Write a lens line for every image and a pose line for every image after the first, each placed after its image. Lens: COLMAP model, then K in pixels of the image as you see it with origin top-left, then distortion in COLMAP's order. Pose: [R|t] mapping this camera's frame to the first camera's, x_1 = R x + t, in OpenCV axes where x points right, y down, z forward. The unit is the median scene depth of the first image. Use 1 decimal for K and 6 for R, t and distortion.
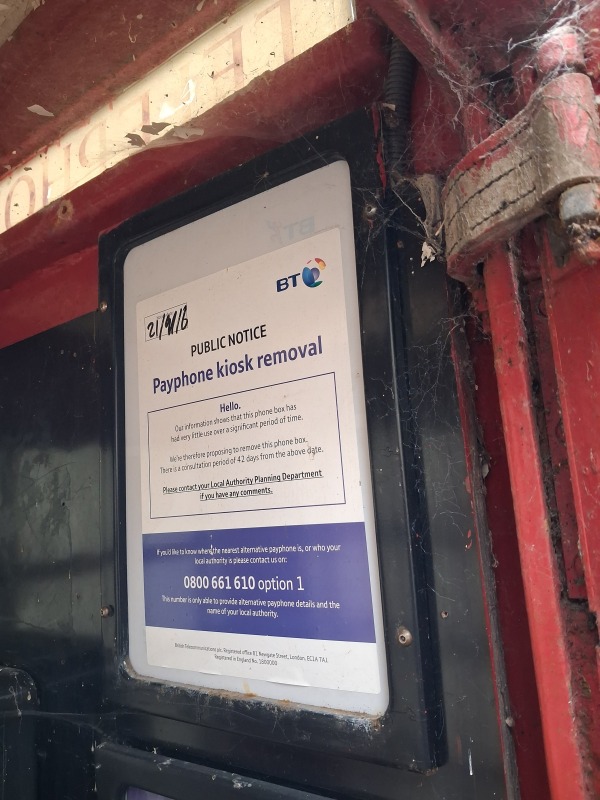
lens RADIAL K [[629.8, 0, 300.2], [0, 629.8, 398.8], [0, 0, 1]] dist [-0.007172, -0.019461]
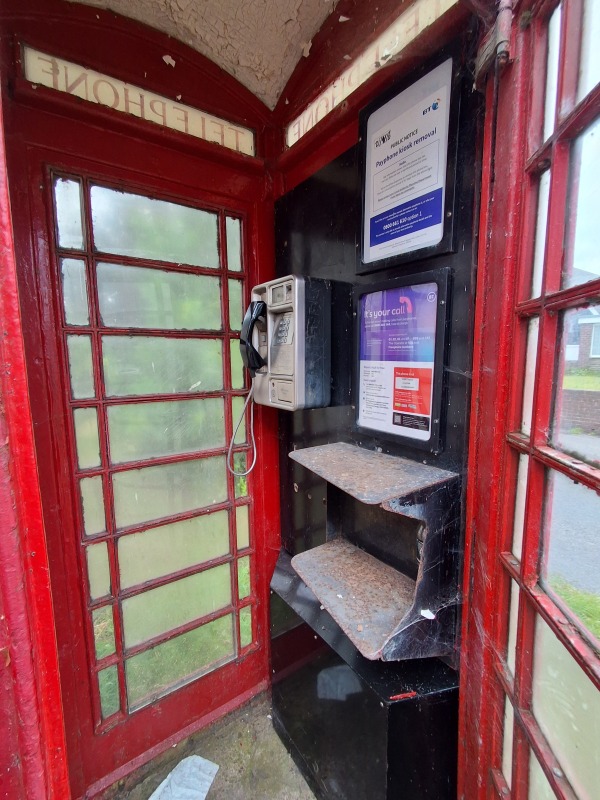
lens RADIAL K [[363.3, 0, 297.6], [0, 363.3, 399.0], [0, 0, 1]] dist [-0.001277, -0.000971]
pose [[0.943785, 0.104066, -0.313753, 0.080267], [-0.005064, 0.953593, 0.301057, 0.580867], [0.330522, -0.282544, 0.900513, -1.112504]]
